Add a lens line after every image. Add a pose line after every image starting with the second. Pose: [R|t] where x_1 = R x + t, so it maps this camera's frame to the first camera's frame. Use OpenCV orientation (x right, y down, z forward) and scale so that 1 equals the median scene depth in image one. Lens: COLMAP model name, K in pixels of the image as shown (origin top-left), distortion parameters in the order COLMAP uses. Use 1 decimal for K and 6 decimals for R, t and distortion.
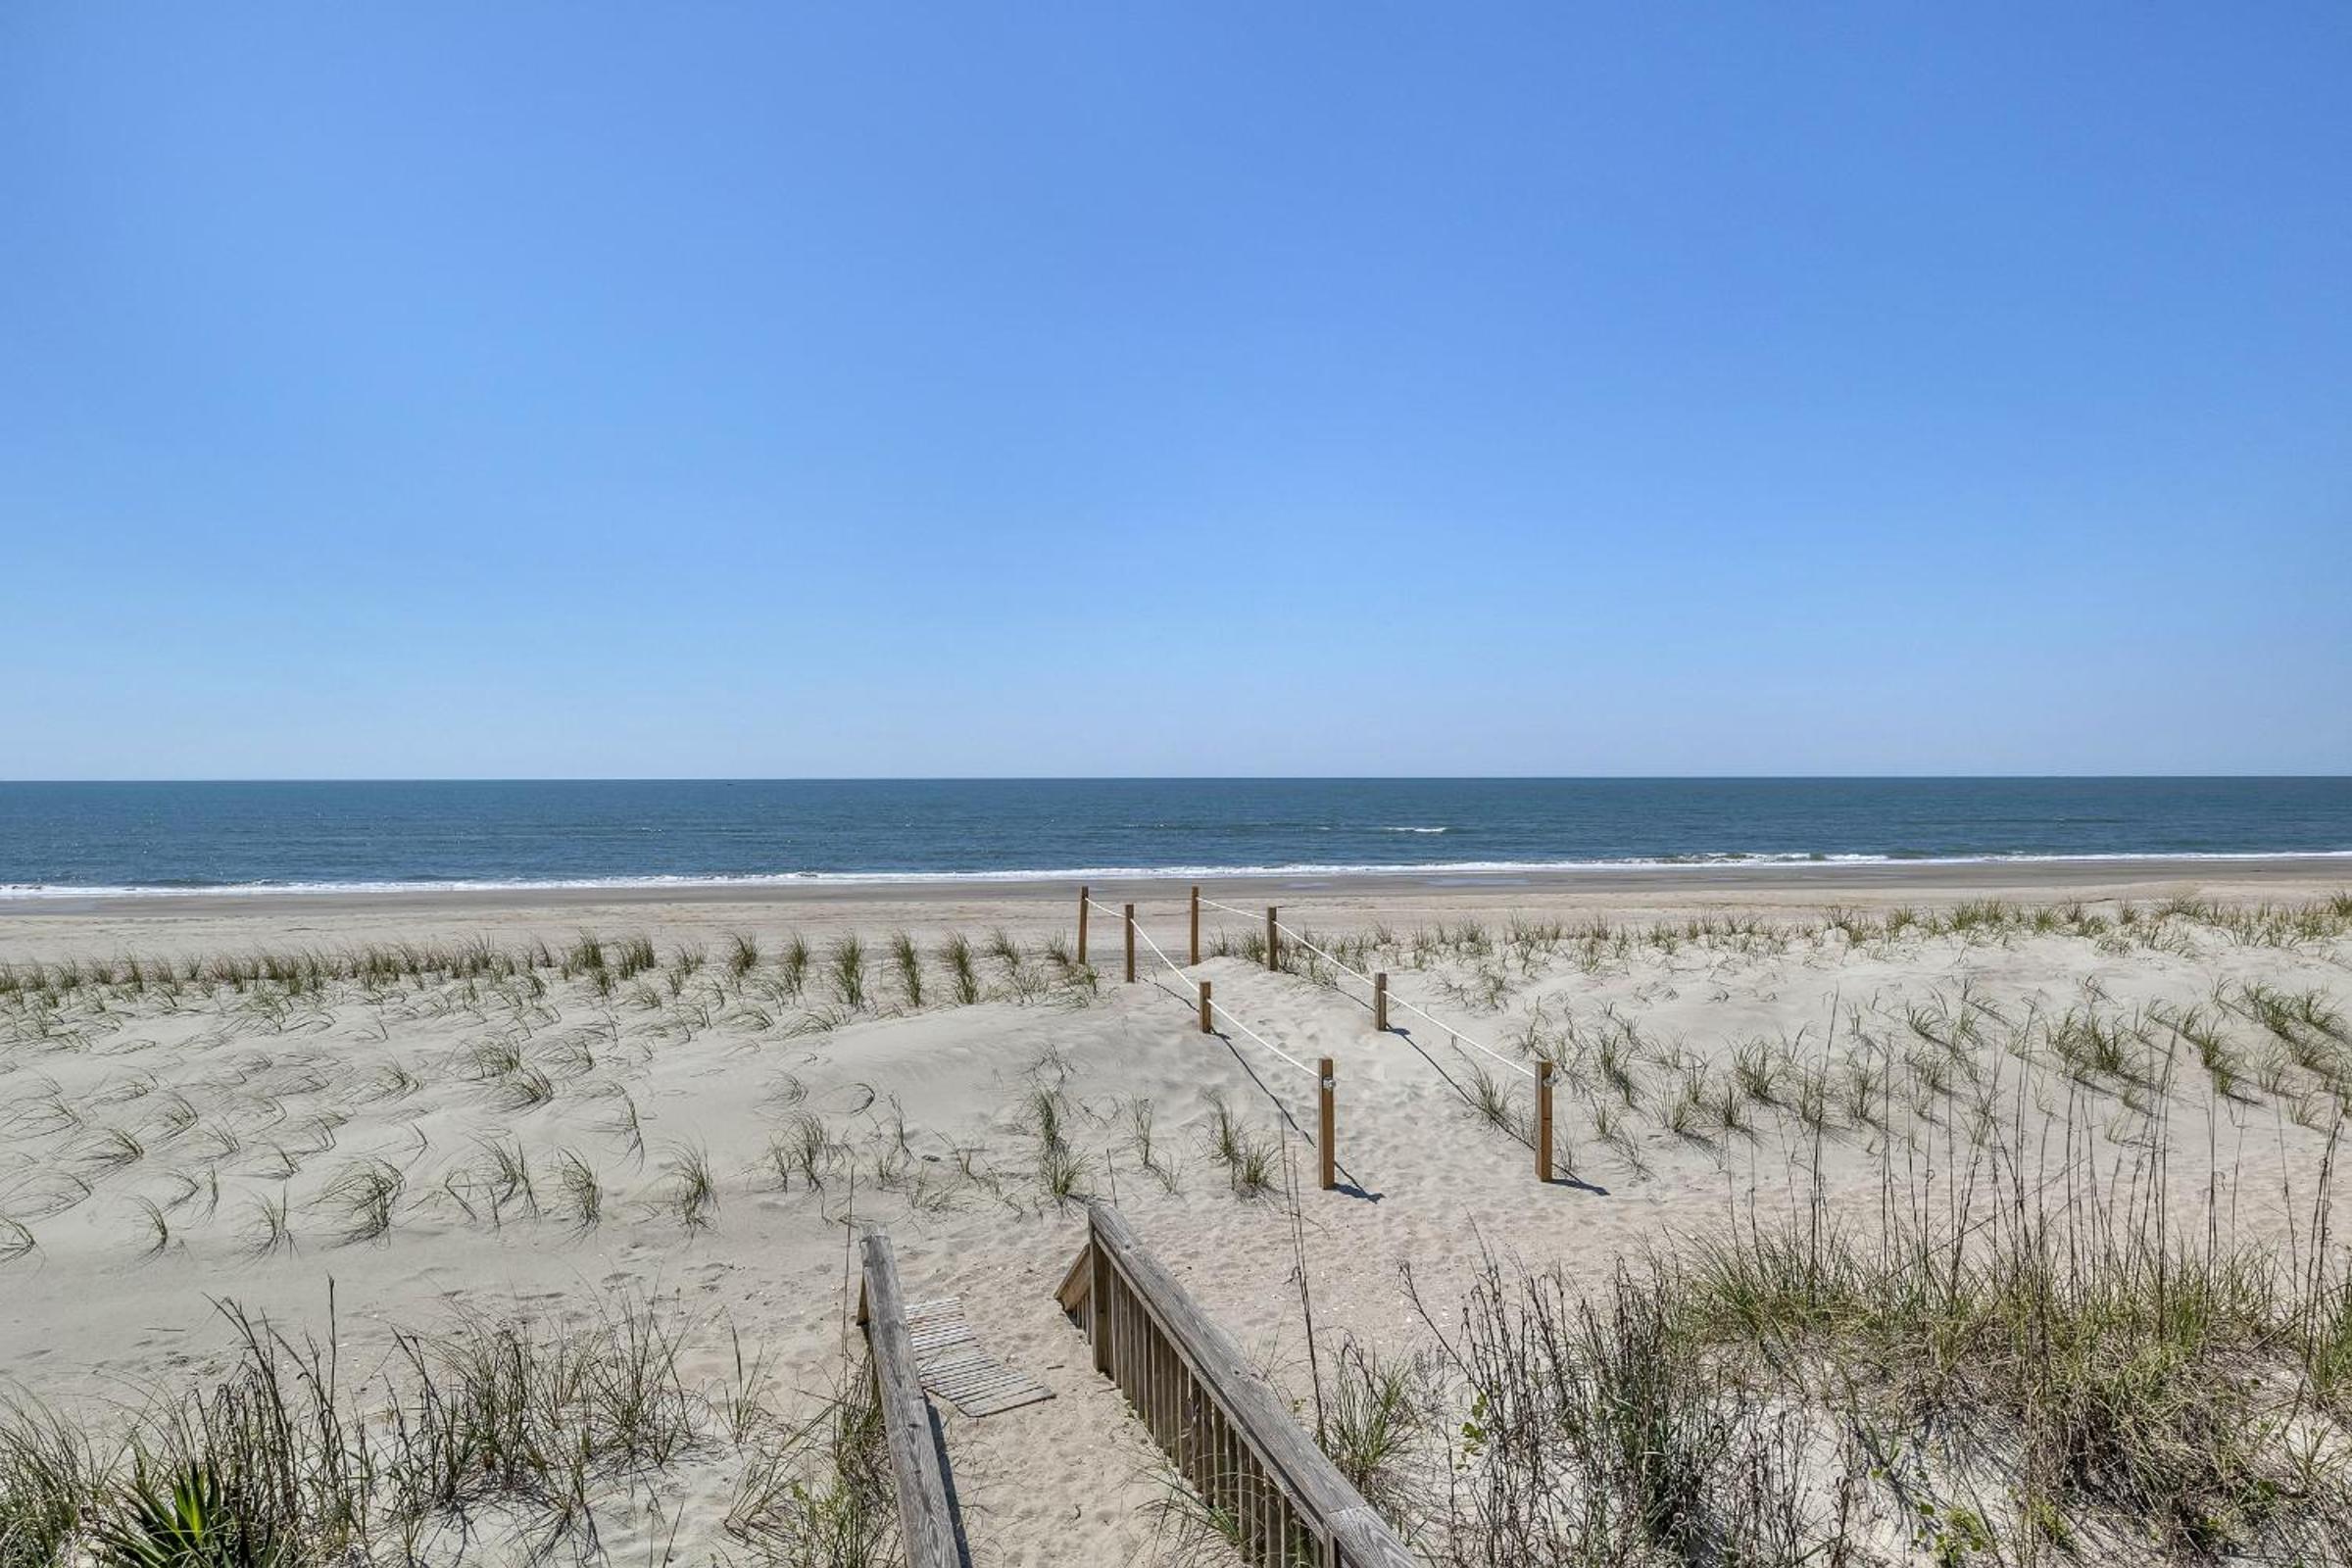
lens RADIAL K [[1422.3, 0, 1169.0], [0, 1422.3, 792.3], [0, 0, 1]] dist [-0.004348, -0.002295]
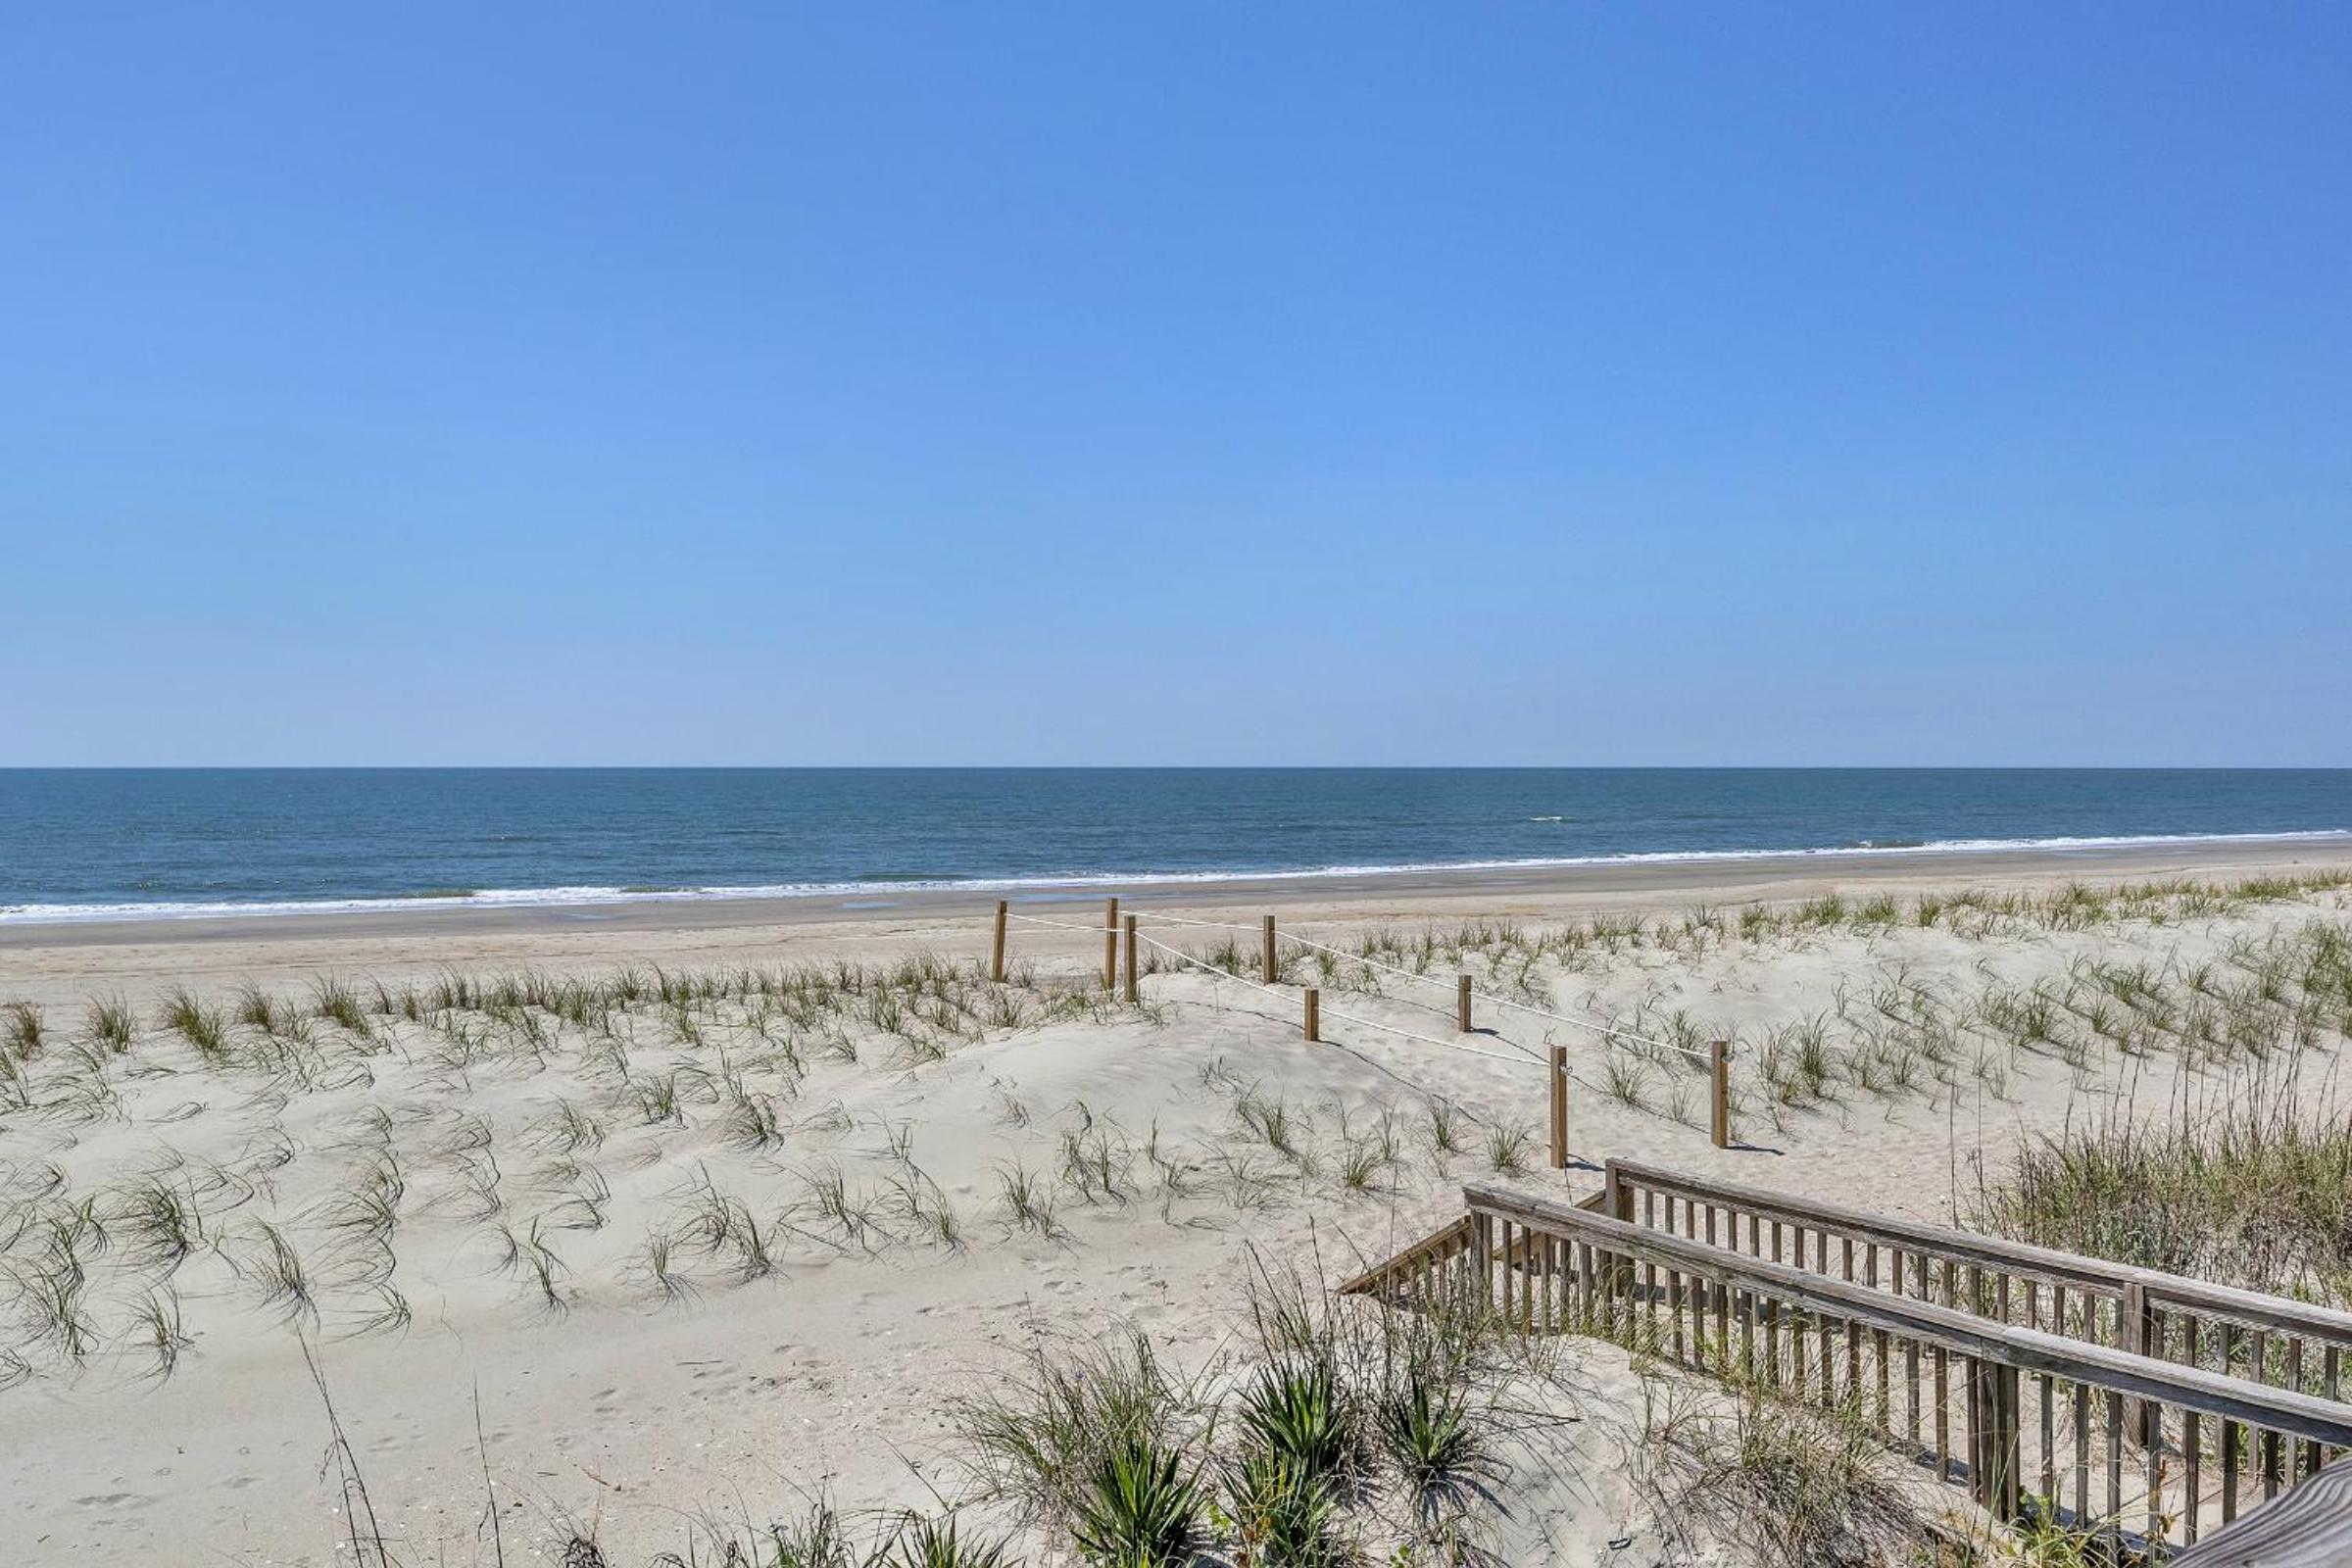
lens RADIAL K [[1867.2, 0, 1194.6], [0, 1867.2, 778.3], [0, 0, 1]] dist [-0.025340, -0.002975]
pose [[0.941920, 0.000092, 0.335837, -0.531012], [0.001342, 0.999991, -0.004037, -0.006067], [-0.335835, 0.004253, 0.941911, -0.191197]]
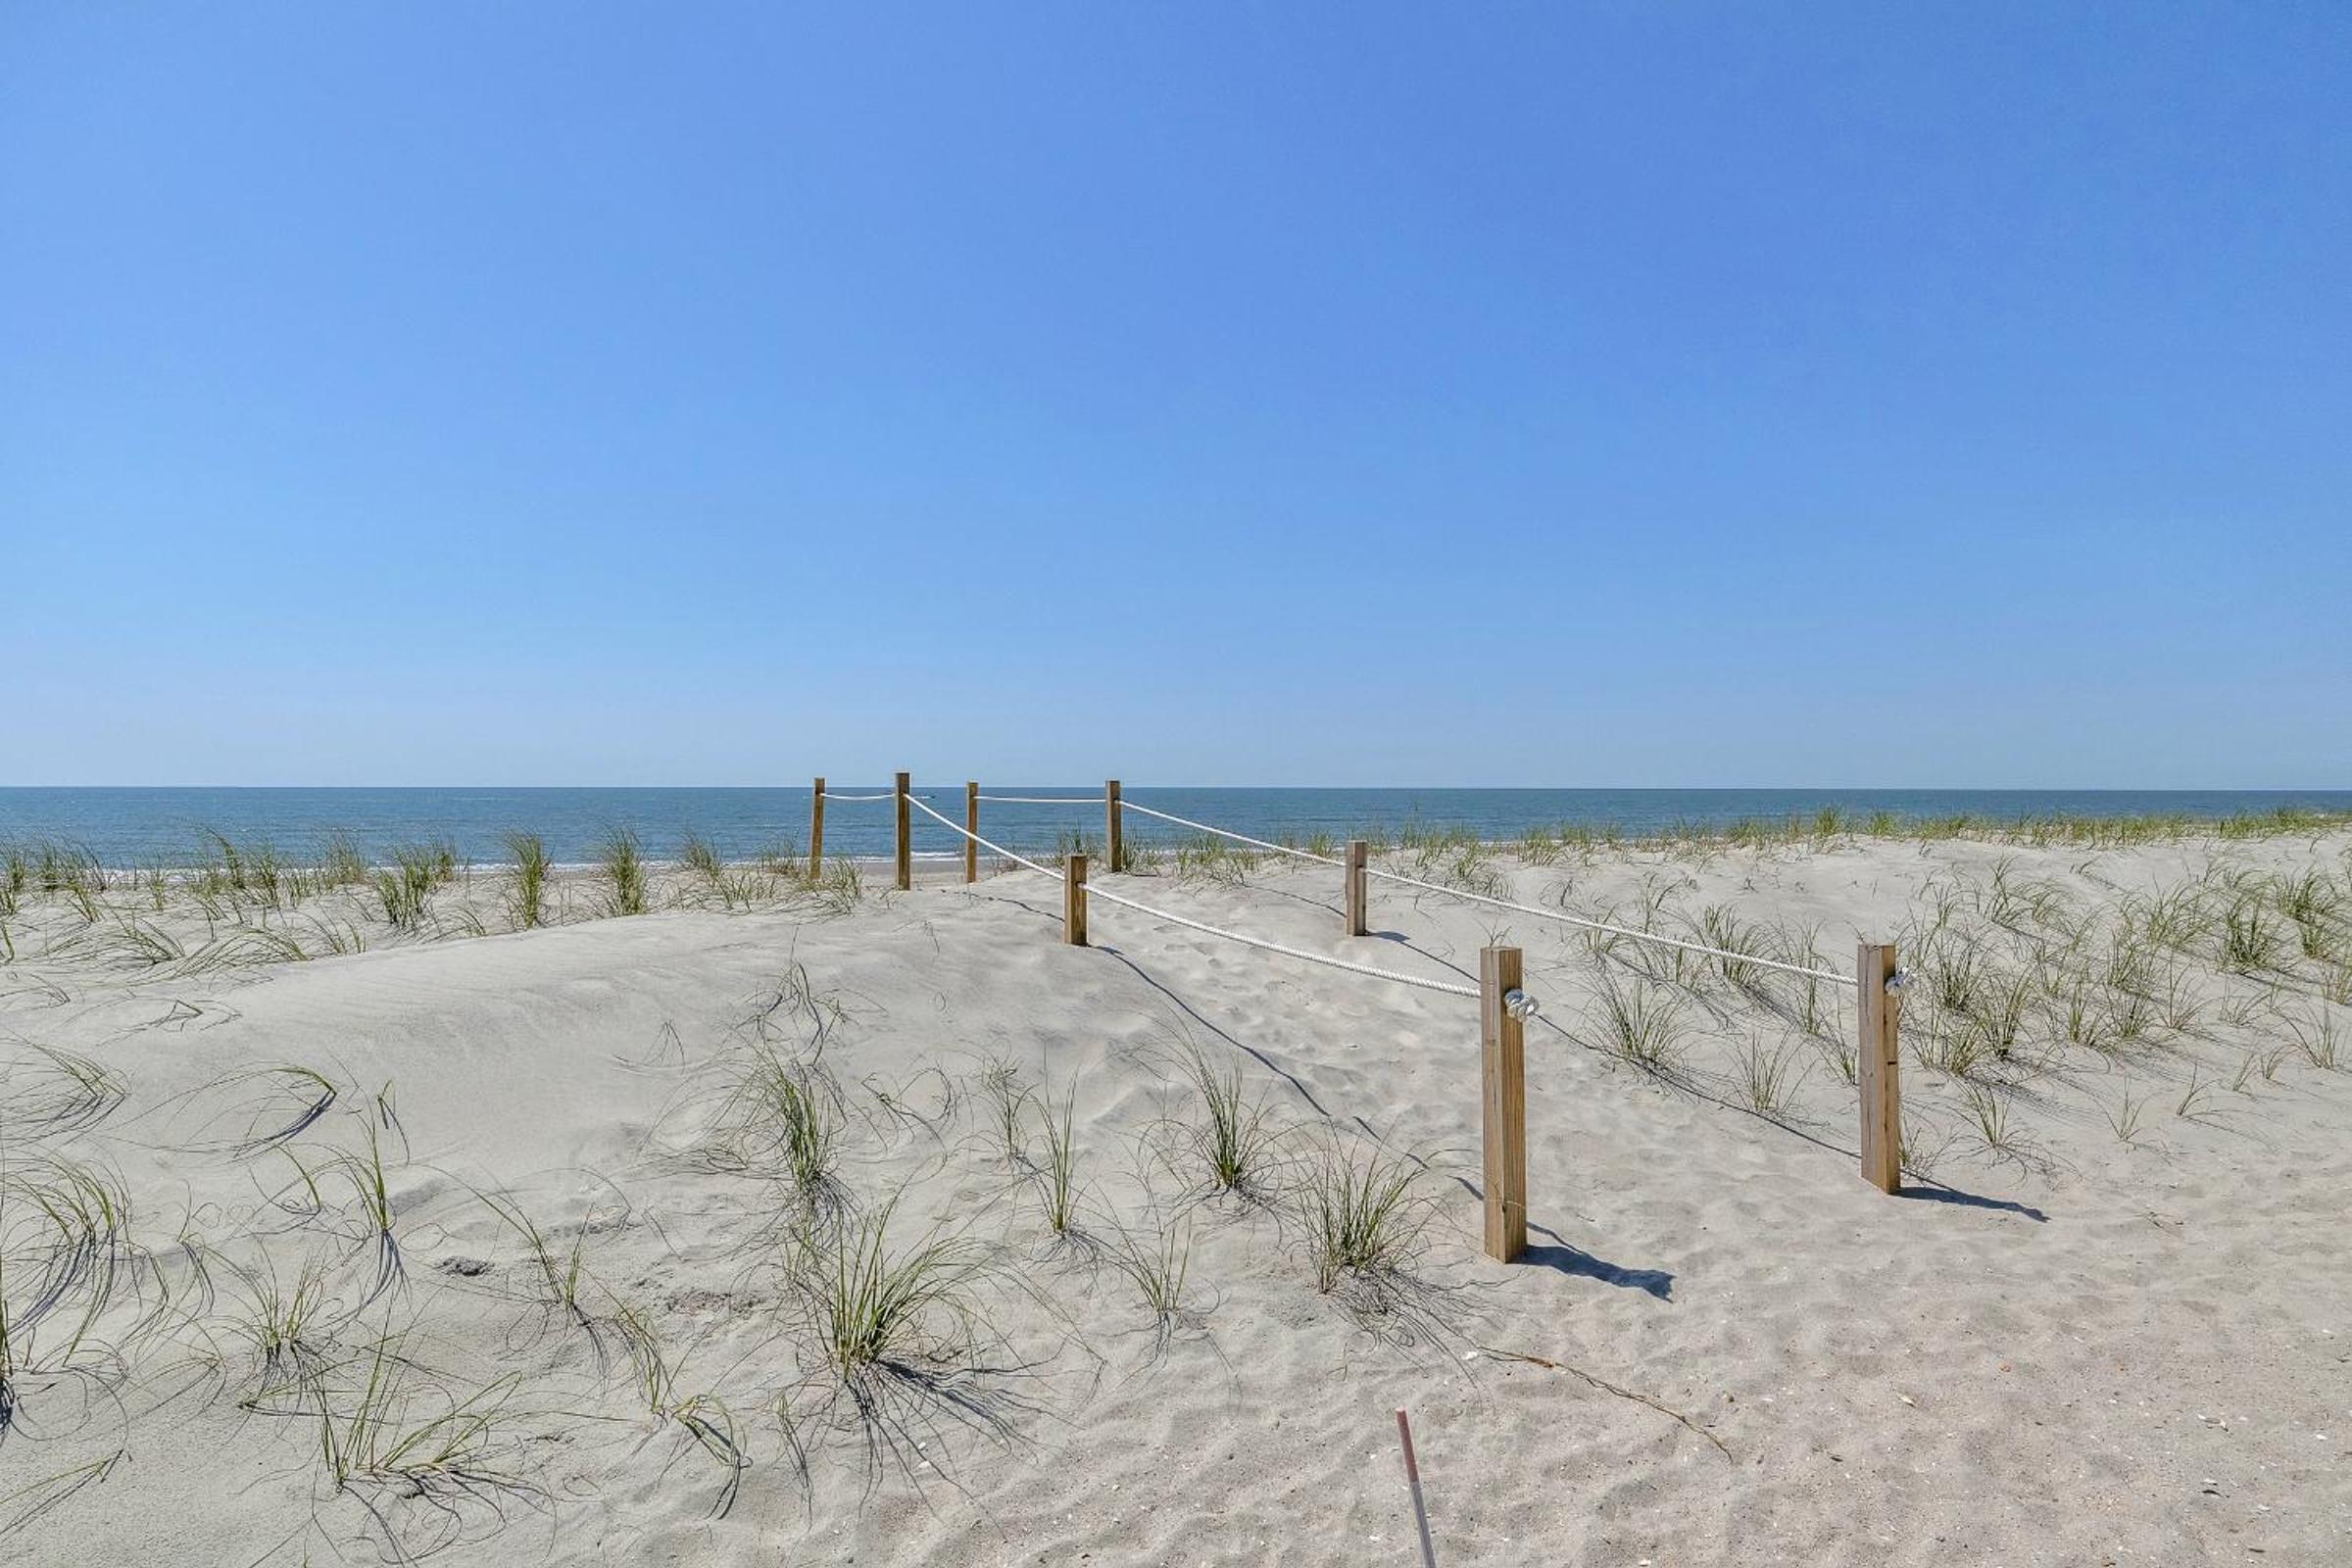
lens RADIAL K [[1211.0, 0, 1168.8], [0, 1211.0, 780.4], [0, 0, 1]] dist [-0.000226, -0.000273]
pose [[0.968844, 0.005027, 0.247619, -0.063932], [-0.000331, 0.999819, -0.019002, 0.125533], [-0.247670, 0.018328, 0.968671, 0.586651]]
